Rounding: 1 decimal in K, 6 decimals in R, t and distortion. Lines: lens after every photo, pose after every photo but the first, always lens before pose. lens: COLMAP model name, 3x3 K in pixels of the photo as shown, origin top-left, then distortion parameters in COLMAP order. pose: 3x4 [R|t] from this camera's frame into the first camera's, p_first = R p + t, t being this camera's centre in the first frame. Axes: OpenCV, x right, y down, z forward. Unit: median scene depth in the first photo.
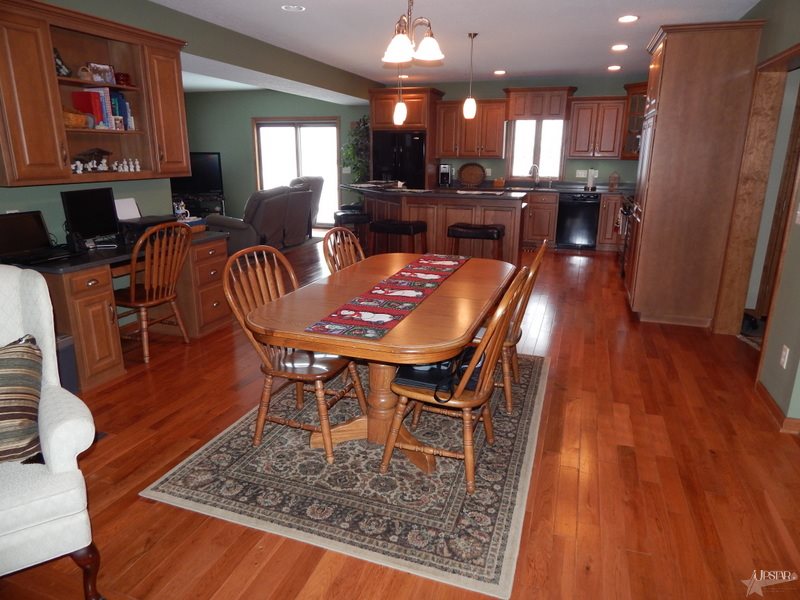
lens RADIAL K [[529.6, 0, 403.5], [0, 529.6, 298.3], [0, 0, 1]] dist [0.002735, -0.008675]
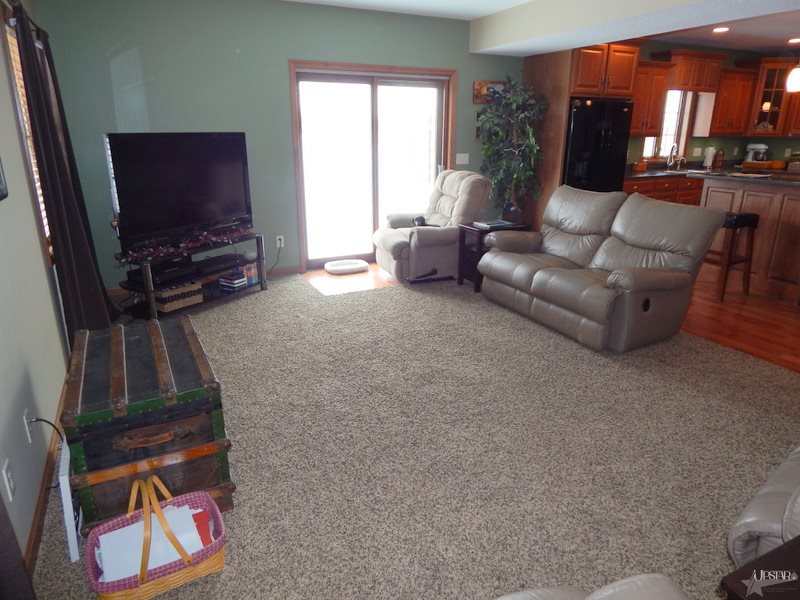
lens RADIAL K [[529.6, 0, 403.5], [0, 529.6, 298.3], [0, 0, 1]] dist [0.002735, -0.008675]
pose [[0.688953, -0.227543, 0.688162, -0.718610], [0.192633, 0.972781, 0.128799, -0.201510], [-0.698739, 0.043826, 0.714033, 0.698499]]
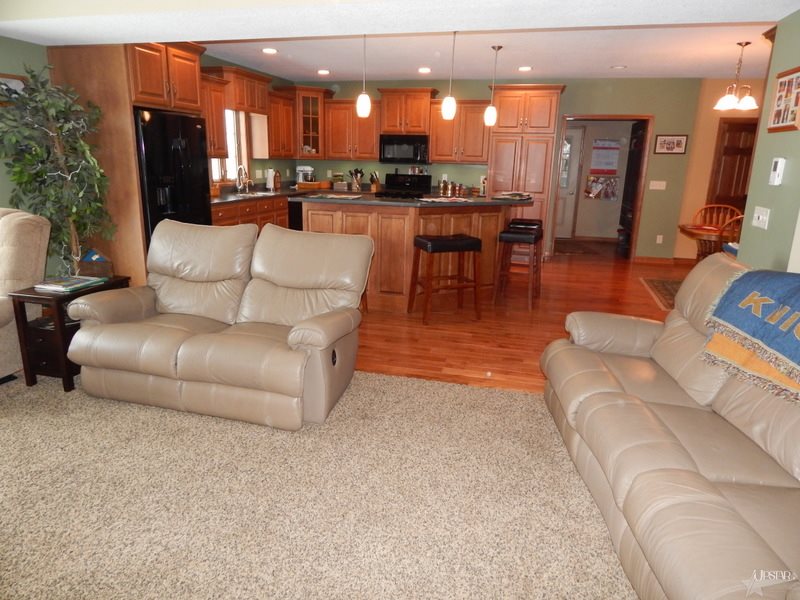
lens RADIAL K [[529.6, 0, 403.5], [0, 529.6, 298.3], [0, 0, 1]] dist [0.002735, -0.008675]
pose [[-0.084000, -0.265500, 0.960445, -0.626828], [0.236372, 0.931032, 0.278042, -0.227785], [-0.968025, 0.250378, -0.015450, 0.815416]]
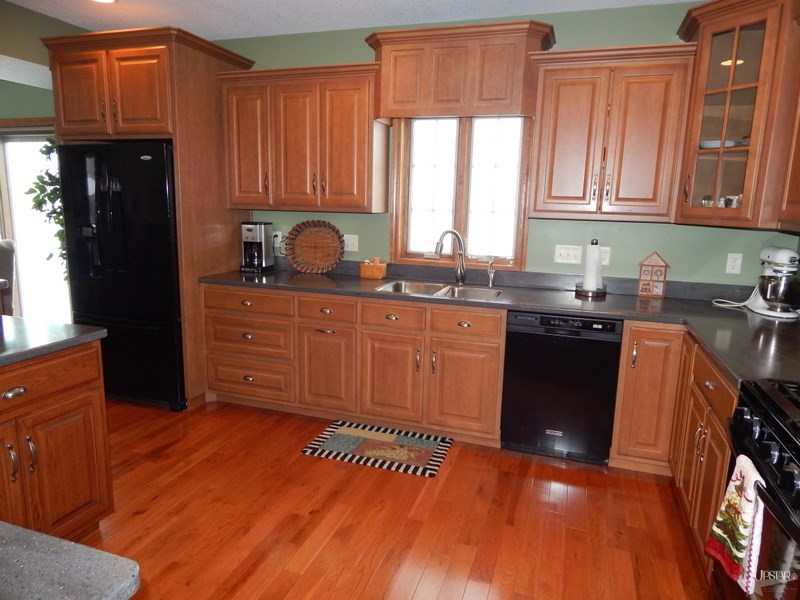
lens RADIAL K [[529.6, 0, 403.5], [0, 529.6, 298.3], [0, 0, 1]] dist [0.002735, -0.008675]
pose [[0.999860, 0.015553, 0.006248, 0.208827], [-0.015011, 0.996763, -0.078987, -0.166953], [-0.007457, 0.078882, 0.996856, 0.603199]]
